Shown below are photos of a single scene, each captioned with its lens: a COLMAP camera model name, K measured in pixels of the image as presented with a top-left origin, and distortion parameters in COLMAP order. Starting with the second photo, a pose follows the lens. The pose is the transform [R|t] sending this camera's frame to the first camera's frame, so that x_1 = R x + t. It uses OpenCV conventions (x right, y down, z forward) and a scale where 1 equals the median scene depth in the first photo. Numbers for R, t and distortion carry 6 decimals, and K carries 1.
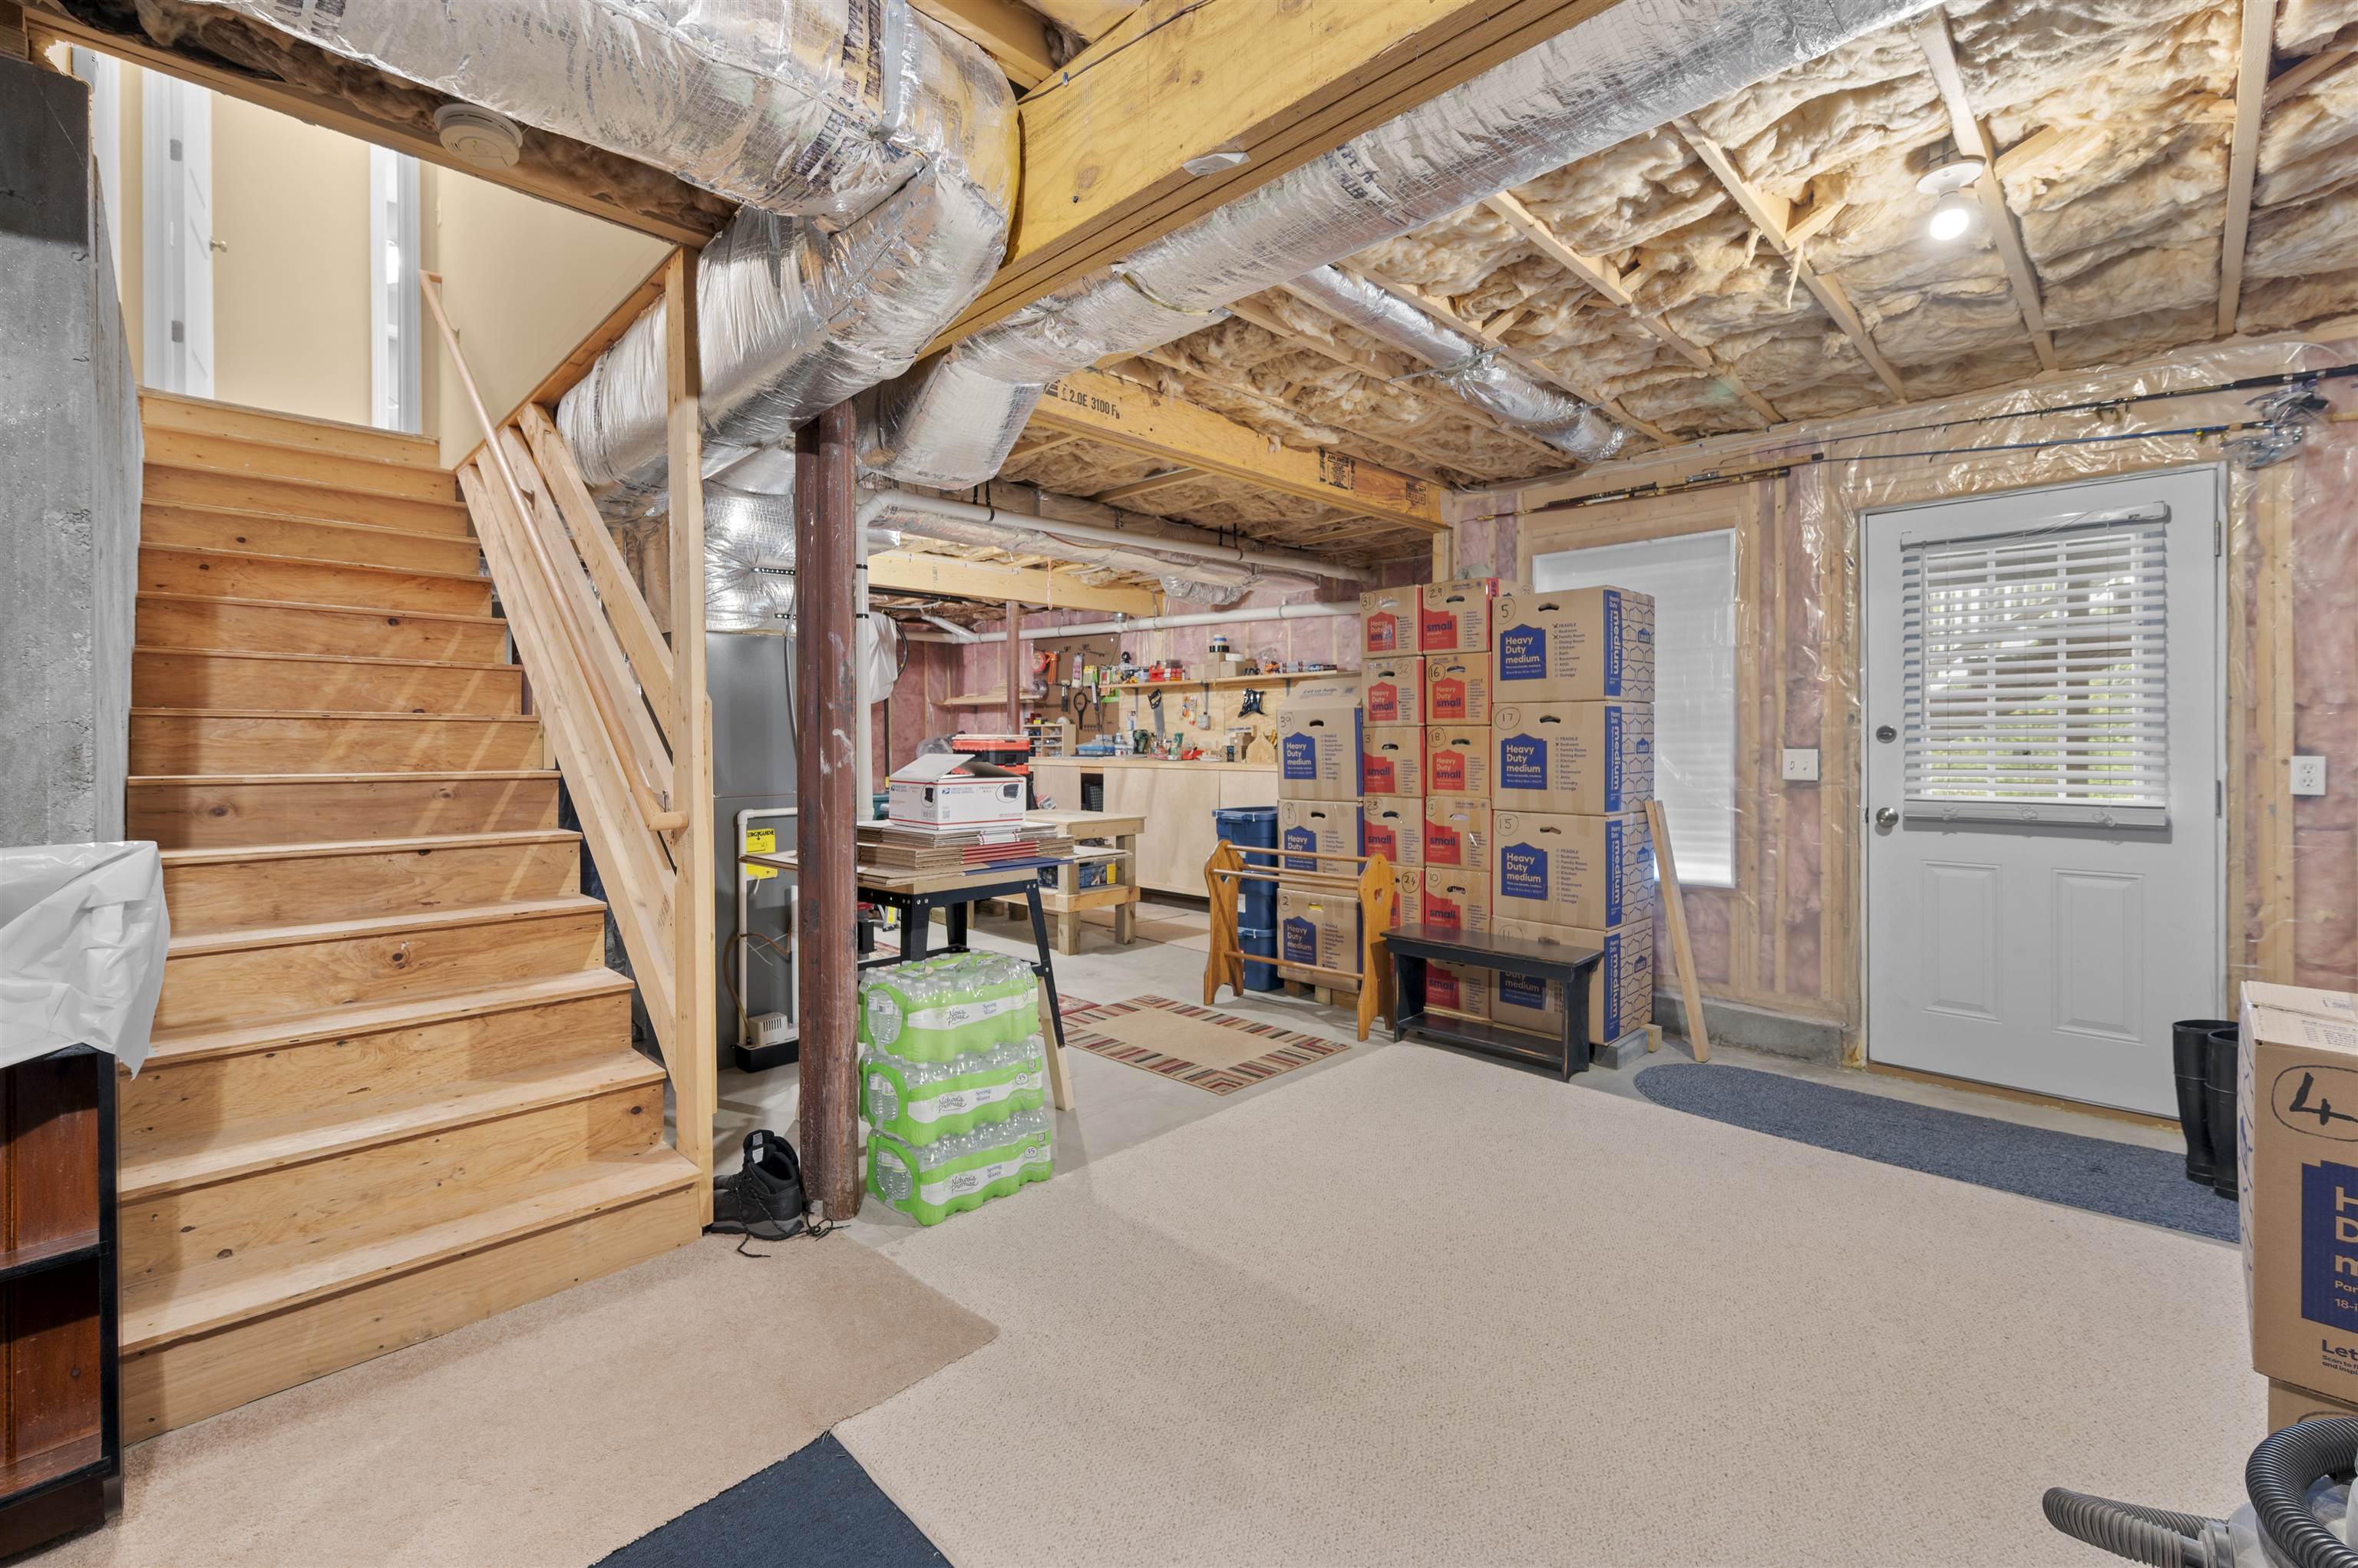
lens RADIAL K [[1000.7, 0, 1187.2], [0, 1000.7, 761.4], [0, 0, 1]] dist [0.003491, 0.000019]
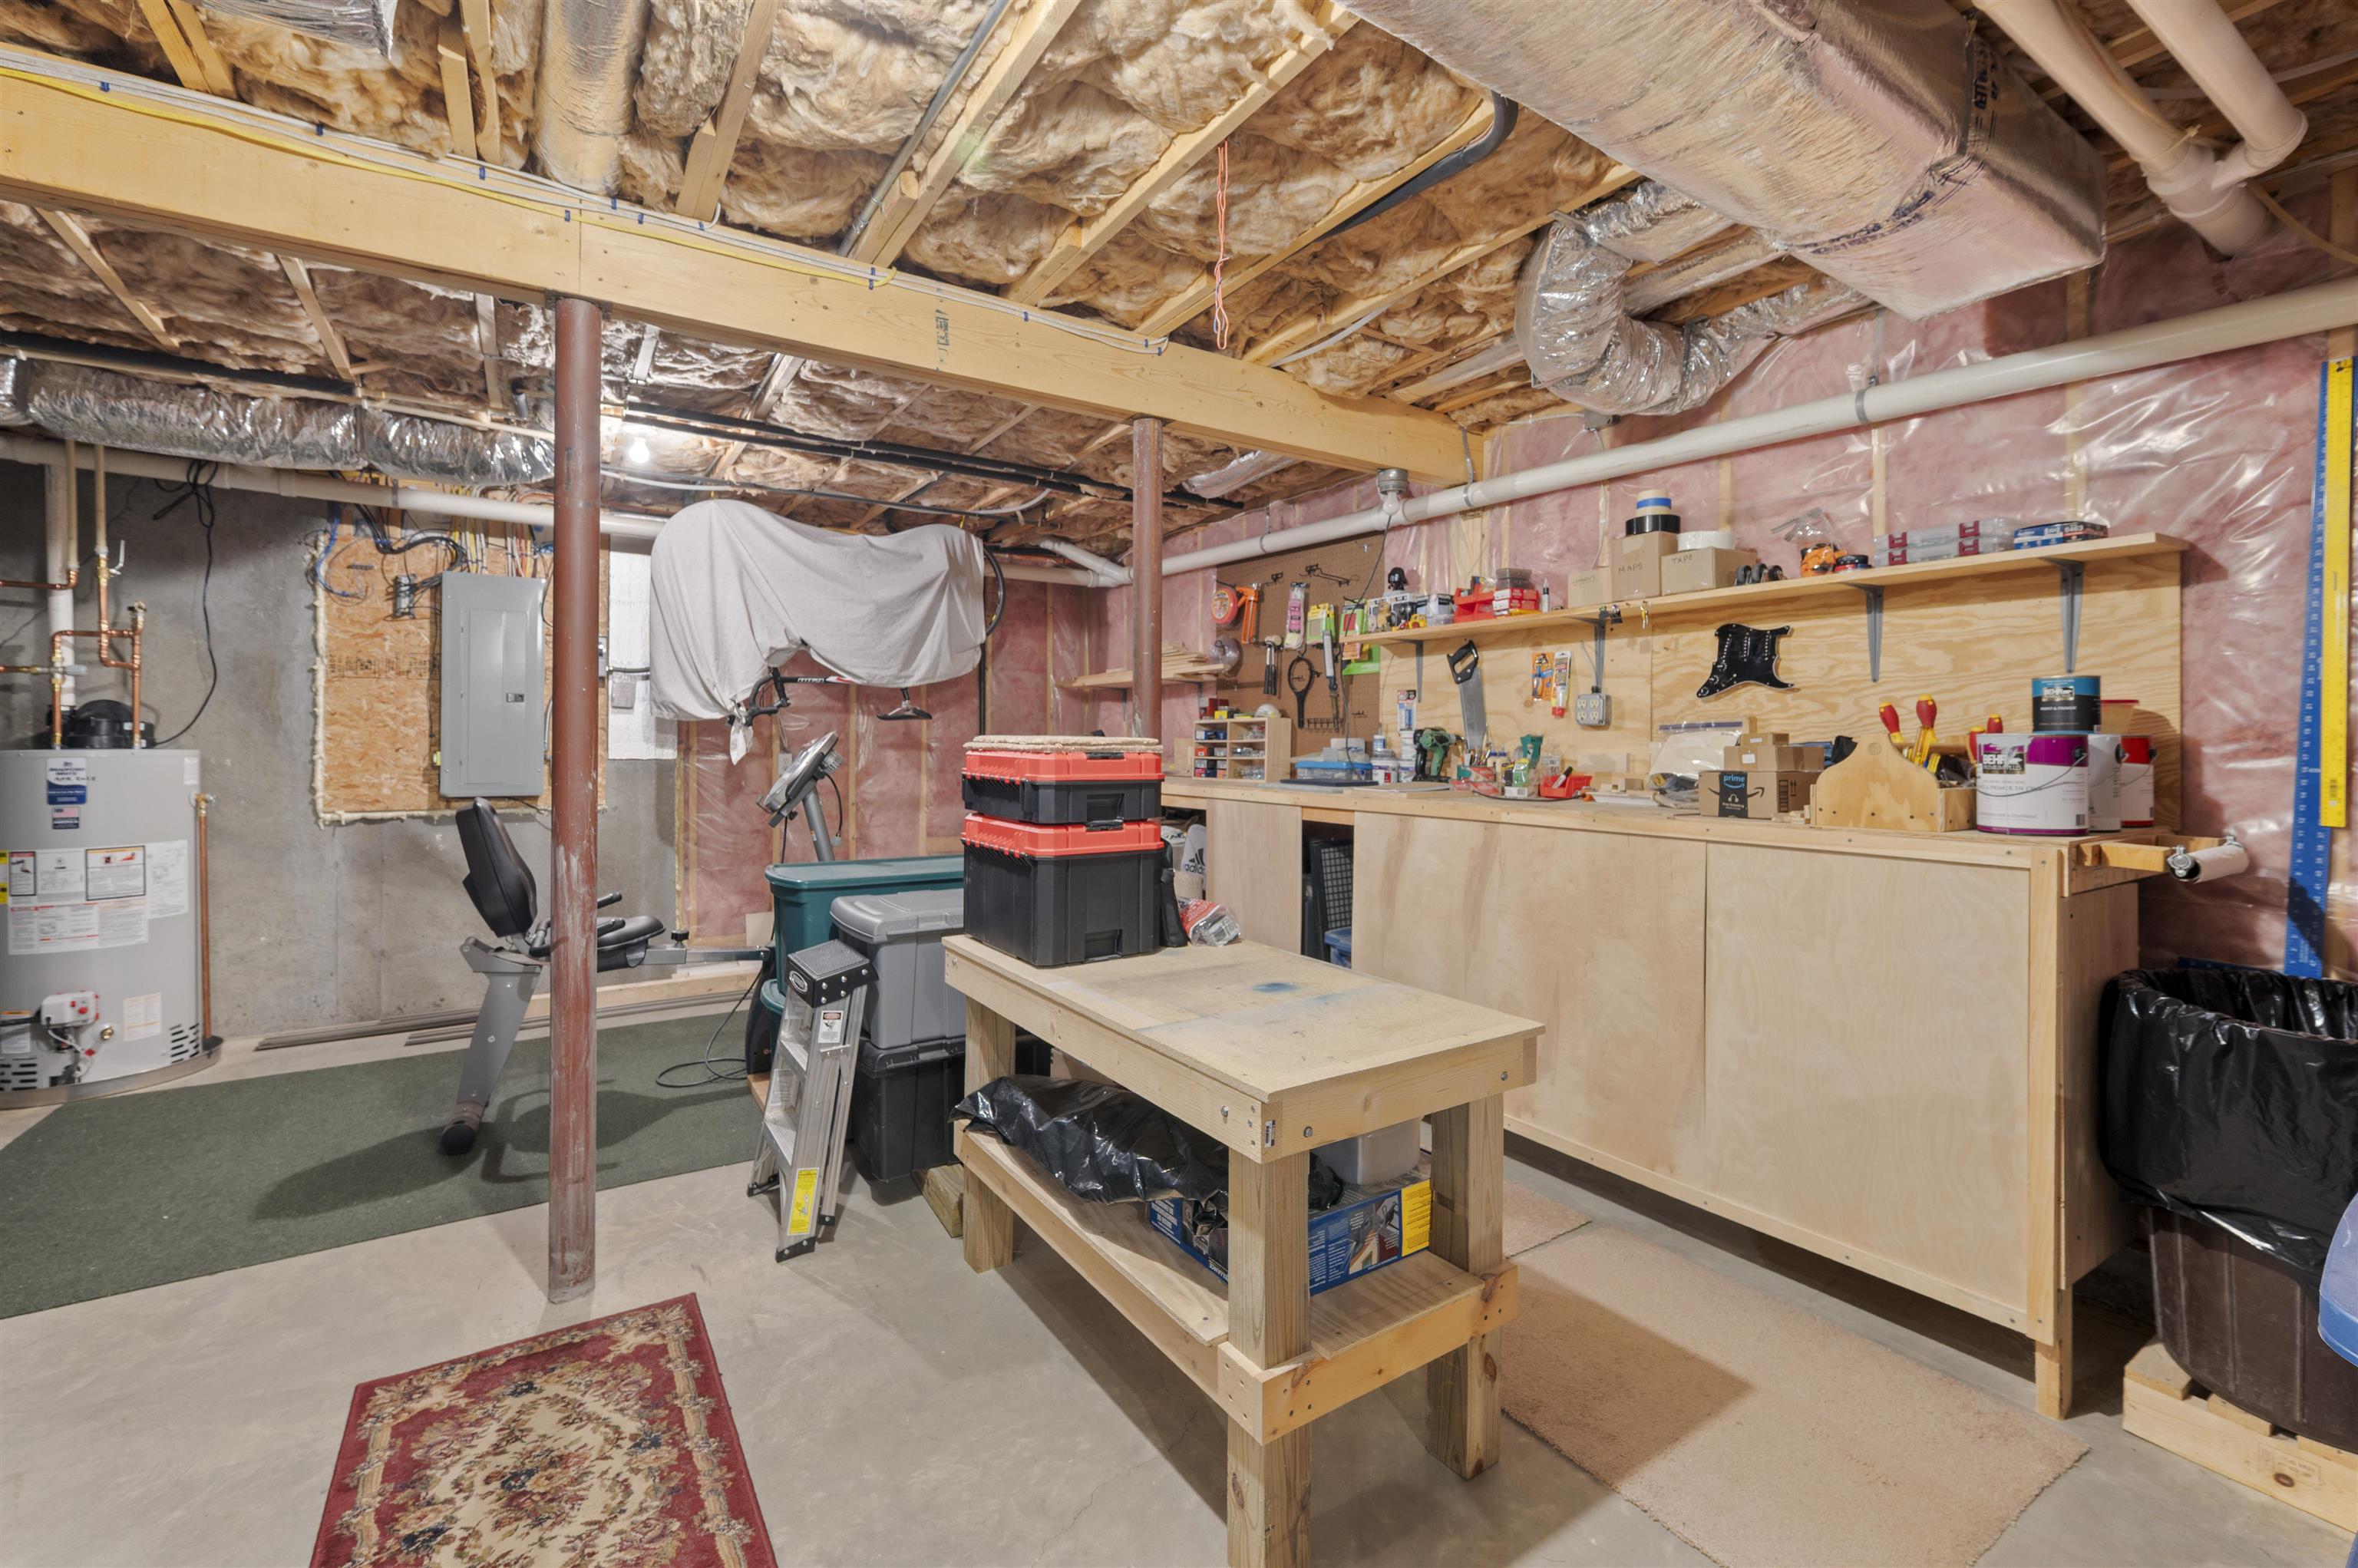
lens RADIAL K [[1000.7, 0, 1180.0], [0, 1000.7, 767.2], [0, 0, 1]] dist [0.003491, 0.000019]
pose [[0.976474, 0.011310, -0.215338, -0.058719], [-0.010596, 0.999934, 0.004472, -0.013924], [0.215374, -0.002085, 0.976529, 0.506563]]
